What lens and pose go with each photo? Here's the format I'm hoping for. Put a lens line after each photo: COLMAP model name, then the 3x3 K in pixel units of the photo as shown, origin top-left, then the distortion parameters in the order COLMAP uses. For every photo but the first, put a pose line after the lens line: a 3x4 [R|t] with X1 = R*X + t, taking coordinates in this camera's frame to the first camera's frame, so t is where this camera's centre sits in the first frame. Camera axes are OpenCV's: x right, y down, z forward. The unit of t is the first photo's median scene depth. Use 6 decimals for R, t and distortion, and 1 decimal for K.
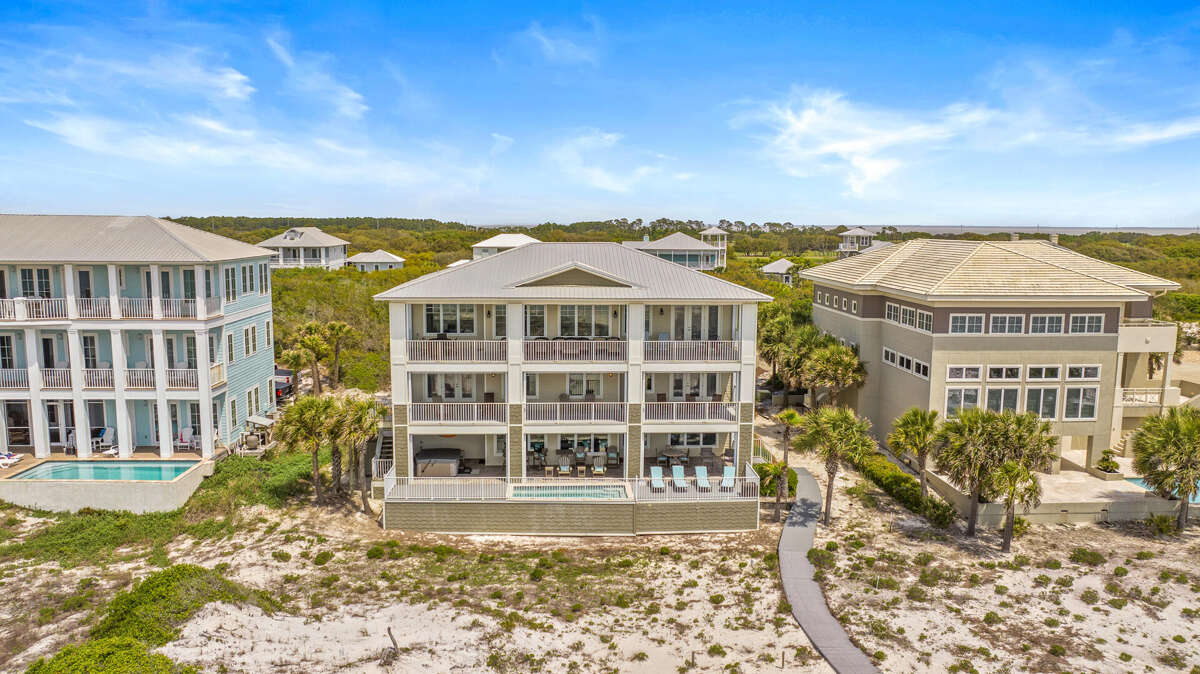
lens RADIAL K [[843.0, 0, 605.4], [0, 843.0, 338.2], [0, 0, 1]] dist [-0.008982, 0.003191]
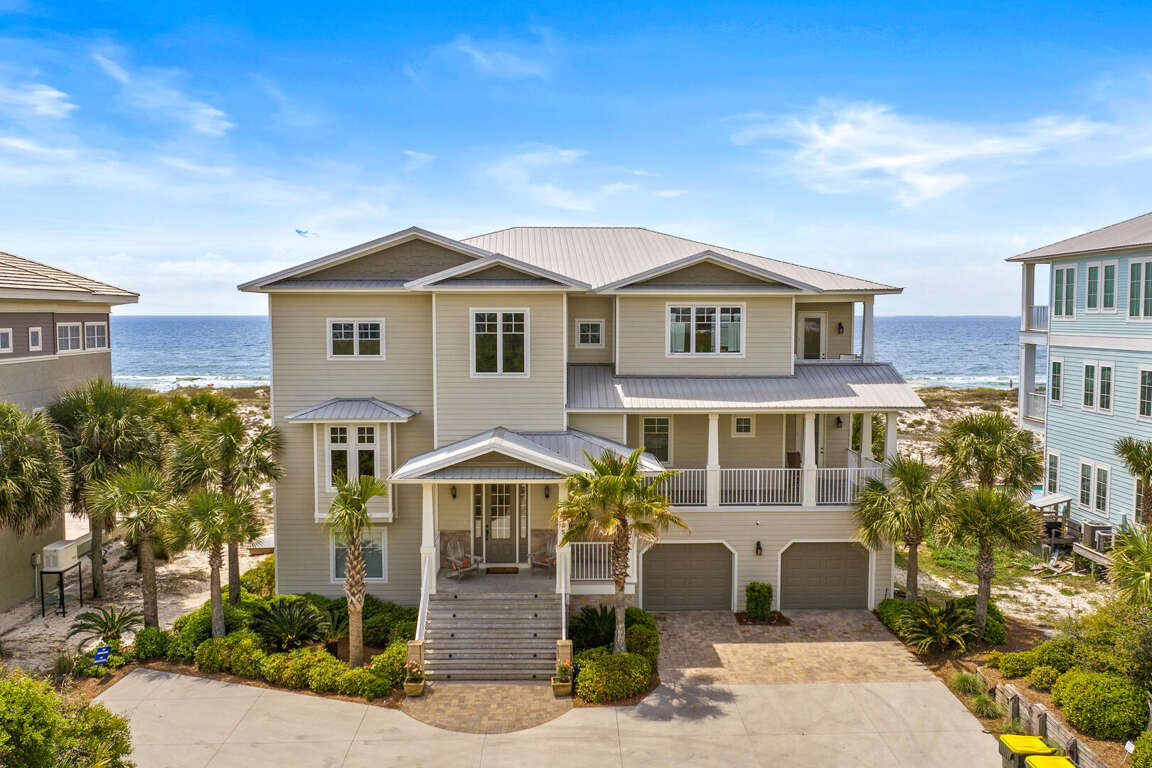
lens RADIAL K [[997.3, 0, 577.6], [0, 997.3, 386.3], [0, 0, 1]] dist [-0.030119, -0.009721]
pose [[-0.999108, -0.012262, 0.040421, -0.083803], [-0.003470, 0.977531, 0.210762, -0.184176], [-0.042097, 0.210434, -0.976701, 2.122800]]
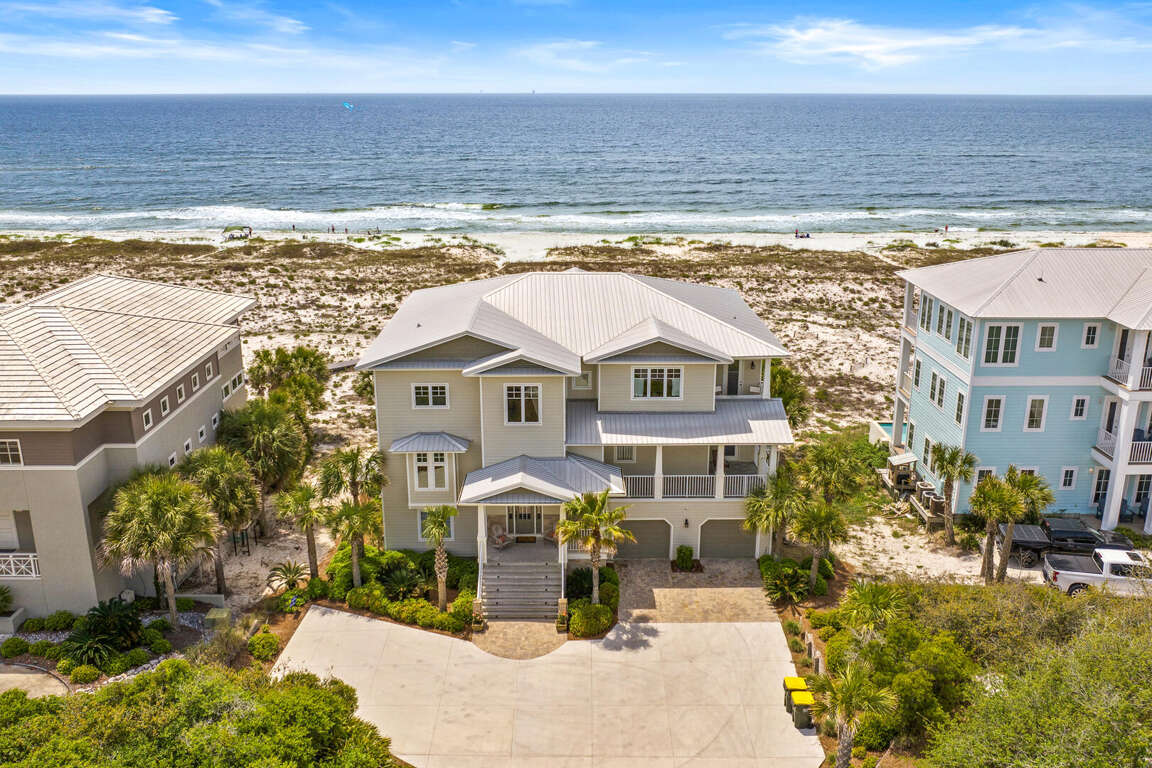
lens RADIAL K [[965.9, 0, 578.3], [0, 965.9, 375.3], [0, 0, 1]] dist [-0.038024, 0.009727]
pose [[-0.998464, -0.024838, 0.049522, -0.113181], [-0.002078, 0.910033, 0.414531, -0.531445], [-0.055363, 0.413792, -0.908687, 2.383016]]
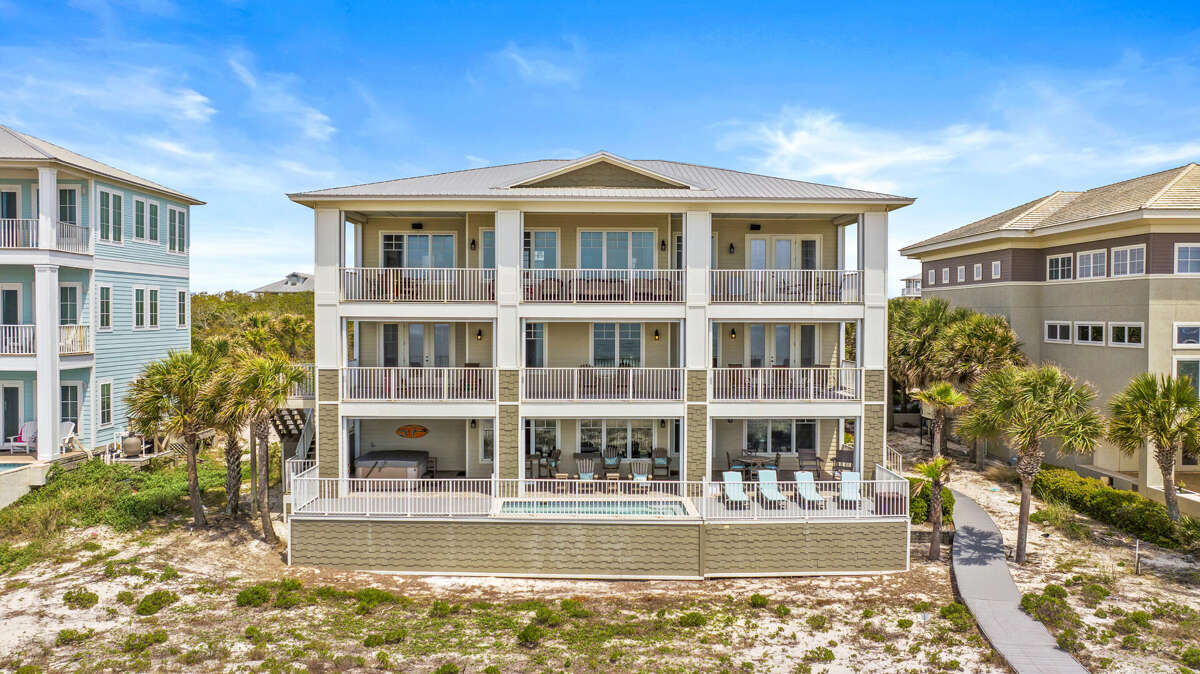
lens RADIAL K [[843.3, 0, 602.1], [0, 843.3, 336.8], [0, 0, 1]] dist [-0.057586, 0.072644]
pose [[0.999150, -0.005920, -0.040789, -0.010784], [0.001250, 0.993530, -0.113564, 0.132239], [0.041197, 0.113416, 0.992693, 0.391696]]
